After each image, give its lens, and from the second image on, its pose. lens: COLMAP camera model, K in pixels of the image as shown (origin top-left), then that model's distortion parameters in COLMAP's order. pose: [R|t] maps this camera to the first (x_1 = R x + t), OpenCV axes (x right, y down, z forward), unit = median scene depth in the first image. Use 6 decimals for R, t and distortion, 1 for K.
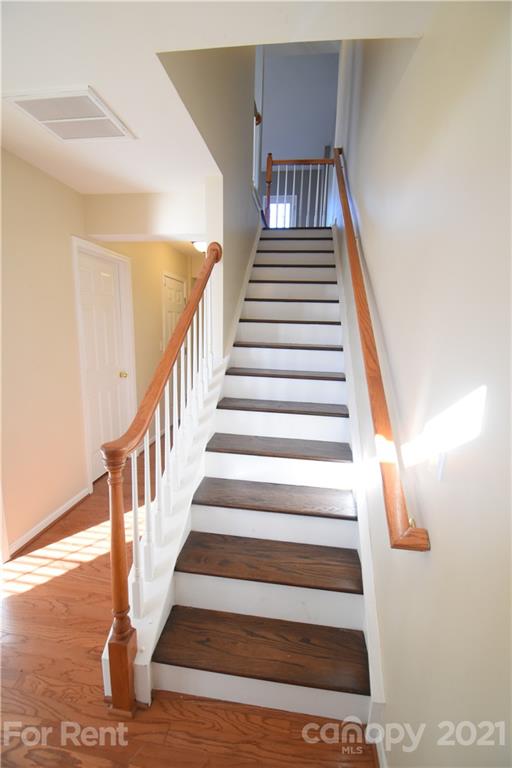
lens RADIAL K [[339.3, 0, 255.7], [0, 339.3, 386.9], [0, 0, 1]] dist [-0.000436, -0.000643]
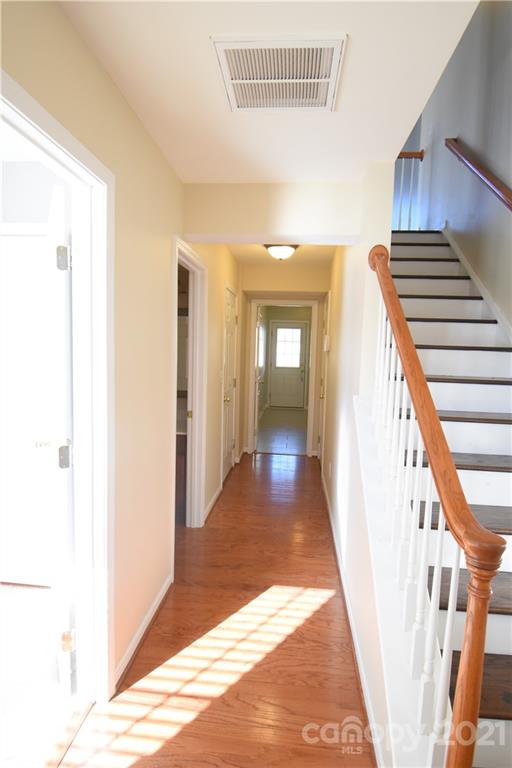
lens RADIAL K [[429.2, 0, 255.6], [0, 429.2, 383.4], [0, 0, 1]] dist [0.003103, 0.000613]
pose [[0.998809, -0.001359, 0.048777, -0.446335], [0.006225, 0.994993, -0.099749, -0.020593], [-0.048398, 0.099934, 0.993816, 0.076061]]
